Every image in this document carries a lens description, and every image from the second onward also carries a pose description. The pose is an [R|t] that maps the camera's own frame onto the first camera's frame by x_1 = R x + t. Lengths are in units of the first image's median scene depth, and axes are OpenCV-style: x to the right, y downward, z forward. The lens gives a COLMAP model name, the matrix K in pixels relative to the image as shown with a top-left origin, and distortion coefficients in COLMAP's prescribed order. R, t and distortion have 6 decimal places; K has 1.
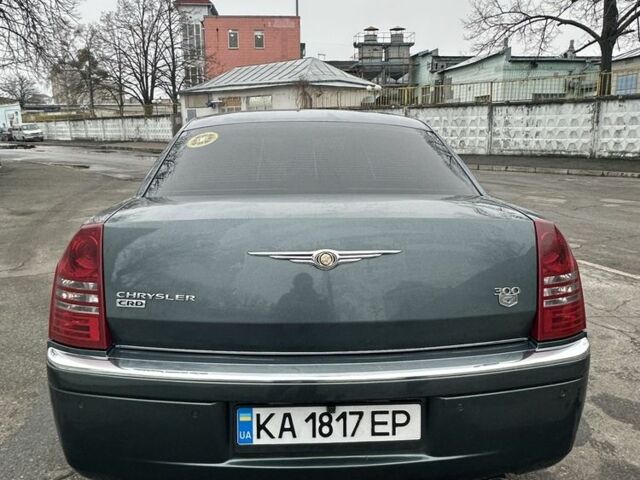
lens RADIAL K [[505.7, 0, 321.8], [0, 505.7, 241.6], [0, 0, 1]] dist [0.007268, -0.026024]
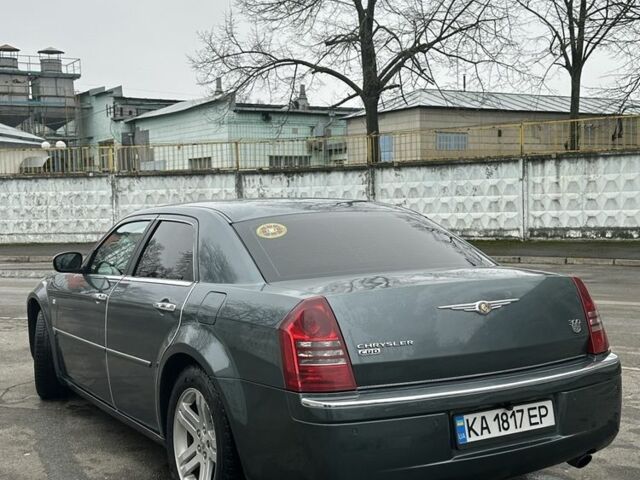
lens RADIAL K [[847.4, 0, 320.9], [0, 847.4, 240.0], [0, 0, 1]] dist [0.130306, 0.000000]
pose [[0.879333, -0.037655, 0.474716, -0.149959], [0.120562, 0.981995, -0.145430, 0.013863], [-0.460693, 0.185114, 0.868041, -0.091376]]
